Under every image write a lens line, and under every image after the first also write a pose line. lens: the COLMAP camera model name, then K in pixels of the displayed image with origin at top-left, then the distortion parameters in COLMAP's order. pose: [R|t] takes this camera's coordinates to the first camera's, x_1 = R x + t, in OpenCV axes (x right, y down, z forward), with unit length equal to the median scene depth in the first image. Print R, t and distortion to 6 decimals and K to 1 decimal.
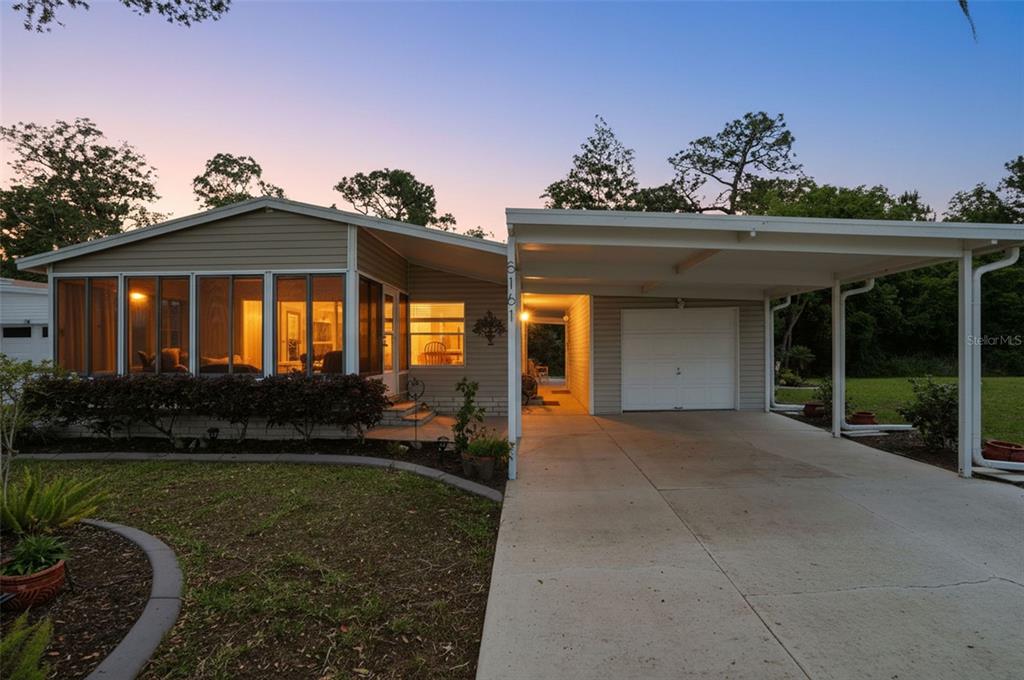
lens RADIAL K [[479.5, 0, 506.4], [0, 479.5, 346.8], [0, 0, 1]] dist [-0.029806, 0.007604]
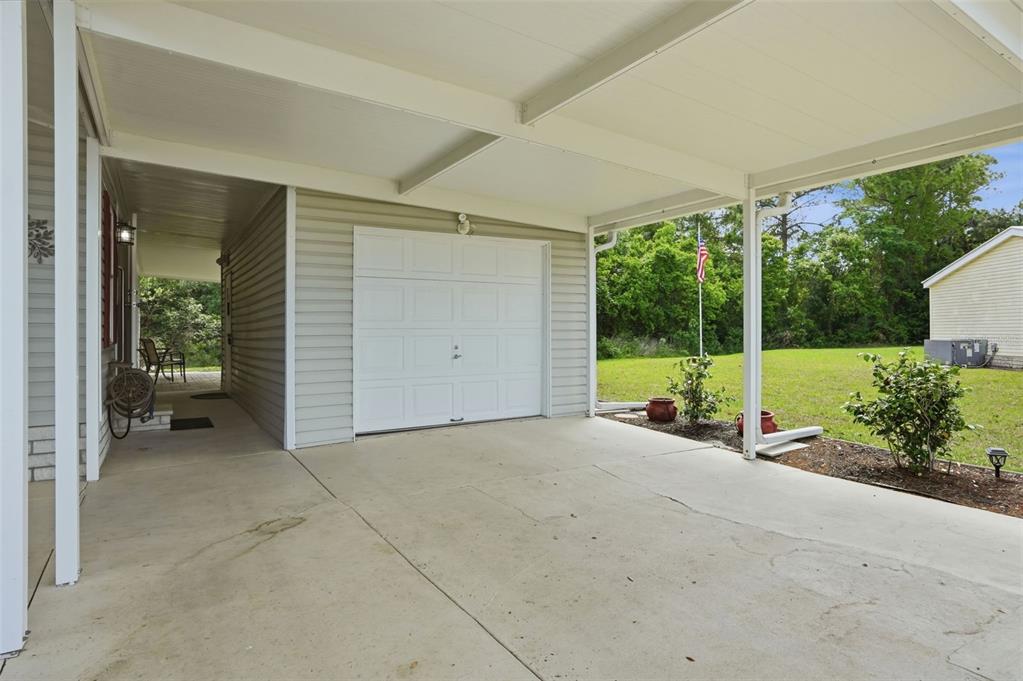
lens RADIAL K [[591.5, 0, 514.3], [0, 591.5, 332.6], [0, 0, 1]] dist [-0.029750, 0.011093]
pose [[0.828483, 0.004949, 0.559993, 0.043087], [-0.008671, 0.999954, 0.003992, 0.027074], [-0.559947, -0.008163, 0.828488, 0.426925]]
